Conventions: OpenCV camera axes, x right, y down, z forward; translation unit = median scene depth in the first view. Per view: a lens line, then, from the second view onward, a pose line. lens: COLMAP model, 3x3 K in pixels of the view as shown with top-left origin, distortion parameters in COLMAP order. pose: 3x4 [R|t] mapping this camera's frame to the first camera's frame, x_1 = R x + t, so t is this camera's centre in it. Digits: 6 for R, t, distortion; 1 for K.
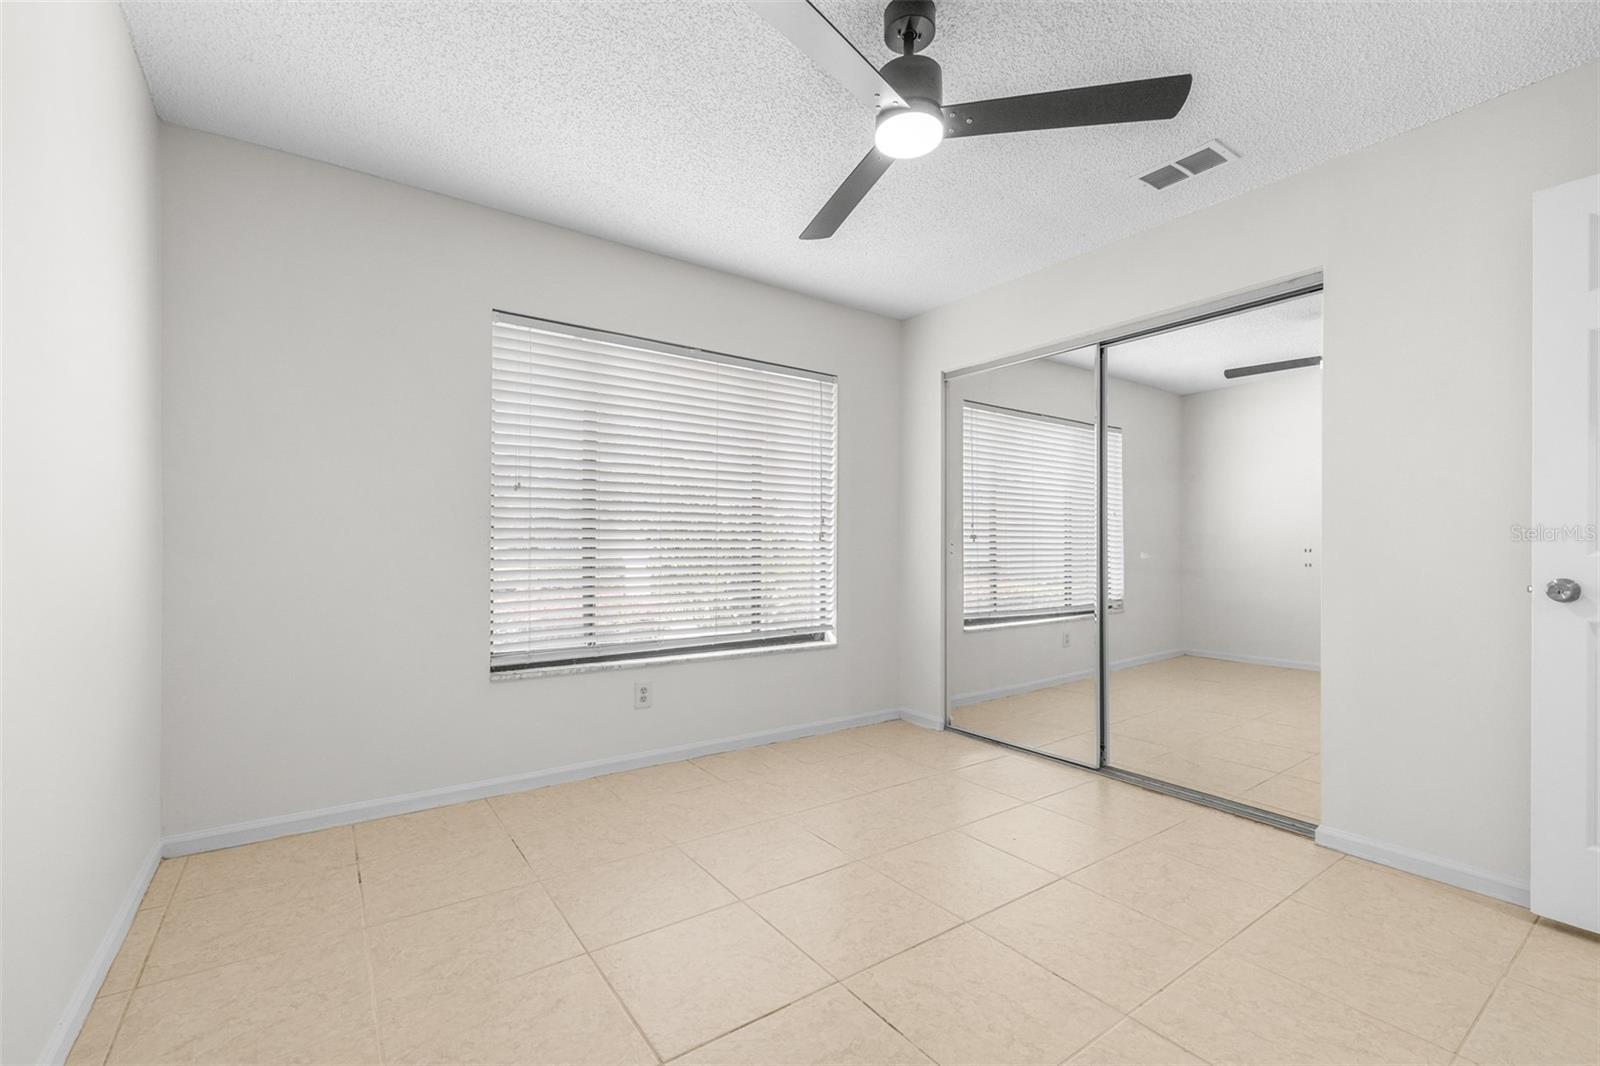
lens RADIAL K [[682.6, 0, 801.4], [0, 682.6, 548.2], [0, 0, 1]] dist [-0.000329, -0.000085]
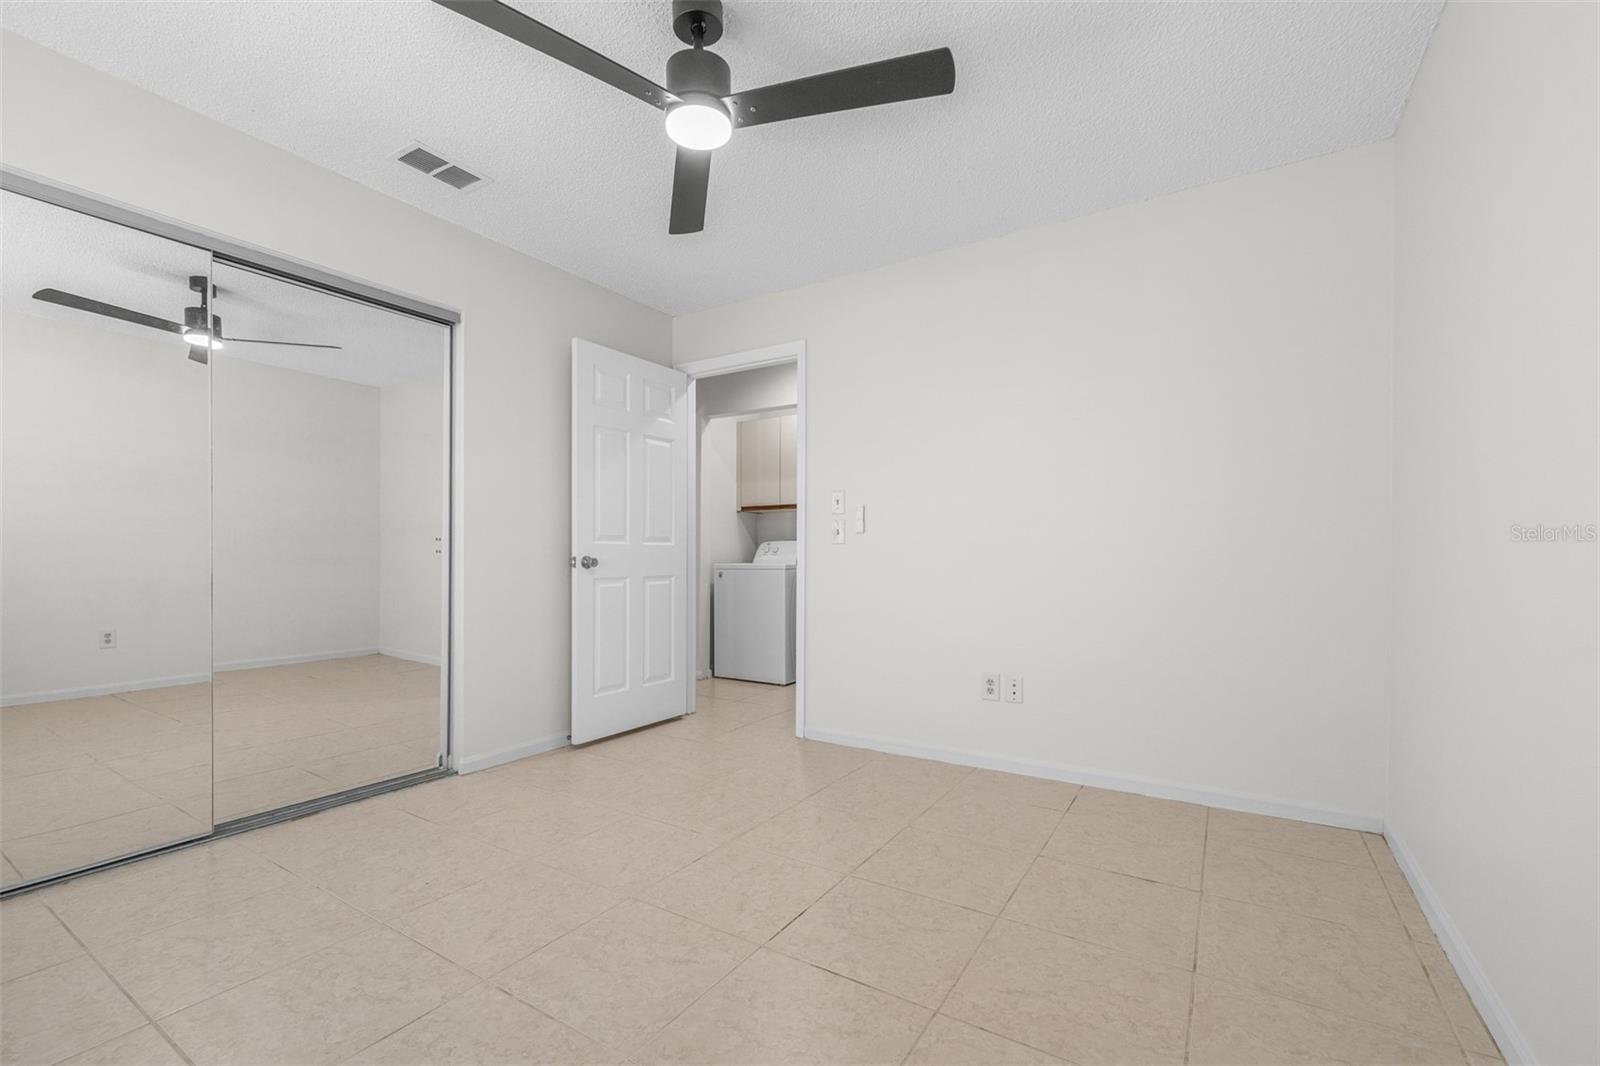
lens RADIAL K [[682.7, 0, 791.3], [0, 682.7, 542.4], [0, 0, 1]] dist [-0.001429, -0.000302]
pose [[-0.373749, 0.007179, 0.927502, -0.512172], [-0.005621, 0.999934, -0.010005, 0.014139], [-0.927513, -0.008953, -0.373684, 0.740984]]
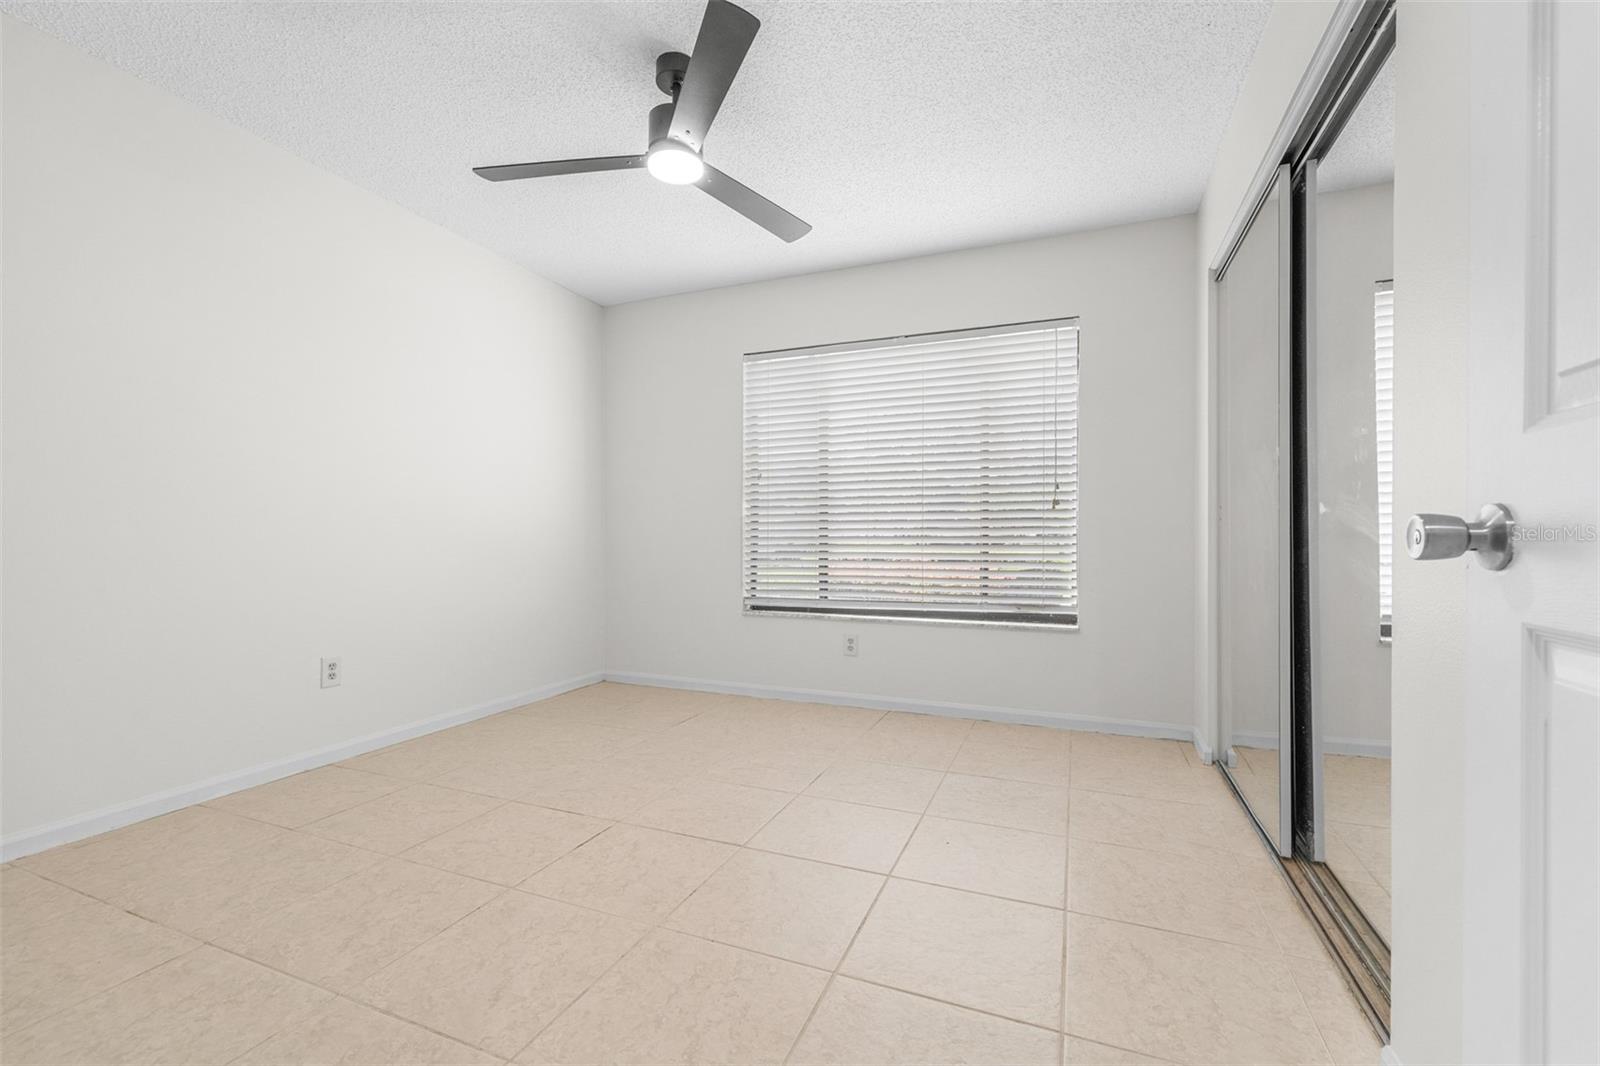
lens RADIAL K [[682.7, 0, 791.3], [0, 682.7, 542.4], [0, 0, 1]] dist [-0.001429, -0.000302]
pose [[0.523659, 0.000441, -0.851928, 0.768265], [0.000004, 1.000000, 0.000519, 0.040188], [0.851928, -0.000275, 0.523659, 0.316138]]
